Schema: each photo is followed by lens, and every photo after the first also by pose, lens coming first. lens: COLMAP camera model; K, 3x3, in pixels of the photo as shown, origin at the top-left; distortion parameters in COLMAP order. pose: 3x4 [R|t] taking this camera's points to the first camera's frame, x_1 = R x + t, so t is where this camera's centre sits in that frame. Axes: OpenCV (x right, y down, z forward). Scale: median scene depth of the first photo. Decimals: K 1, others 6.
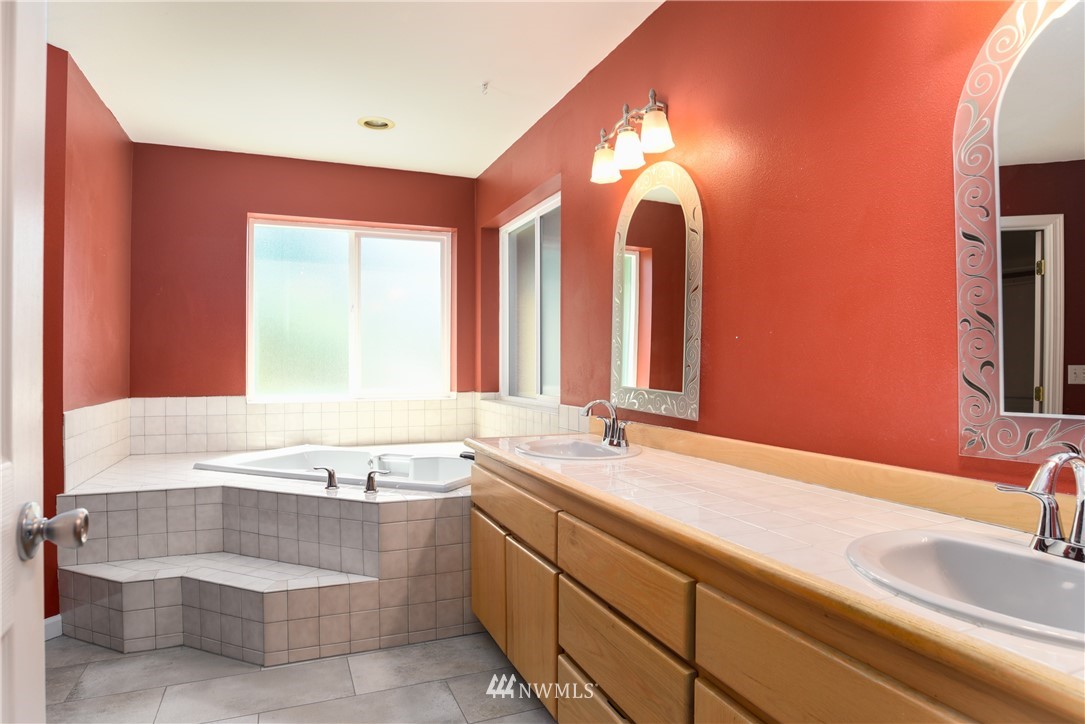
lens RADIAL K [[666.9, 0, 544.1], [0, 666.9, 364.8], [0, 0, 1]] dist [0.000893, 0.000462]
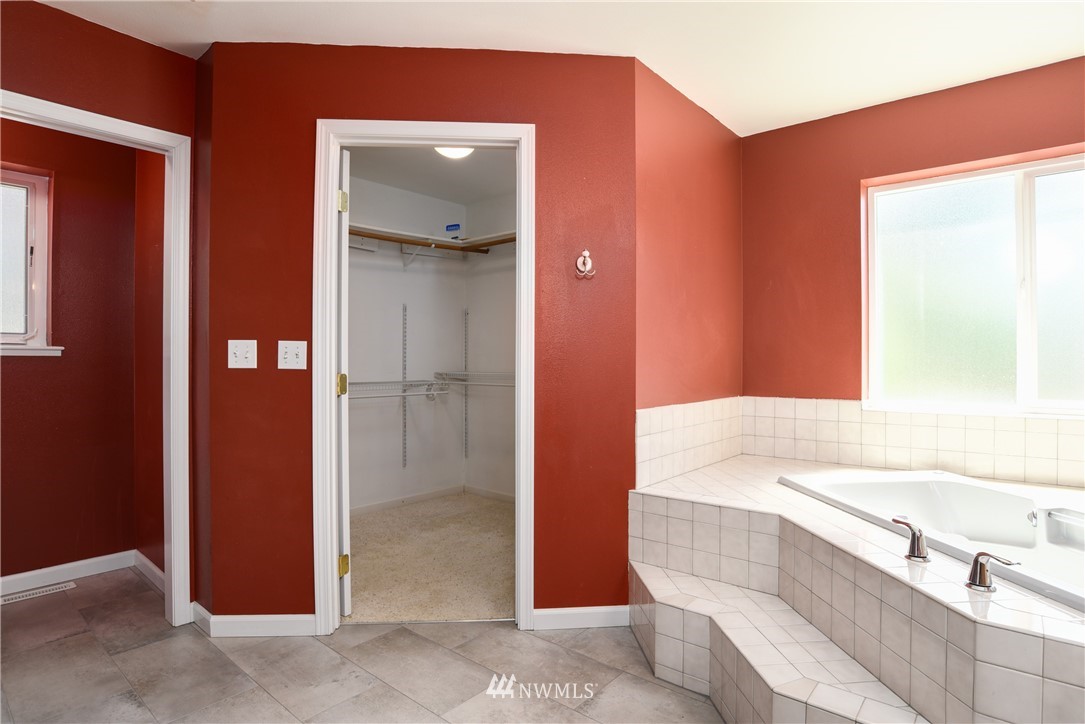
lens RADIAL K [[574.3, 0, 544.1], [0, 574.3, 361.7], [0, 0, 1]] dist [-0.038531, 0.001407]
pose [[0.463836, 0.007232, -0.885892, -0.005312], [-0.001136, 0.999971, 0.007568, -0.009708], [0.885921, -0.002504, 0.463830, 0.437781]]
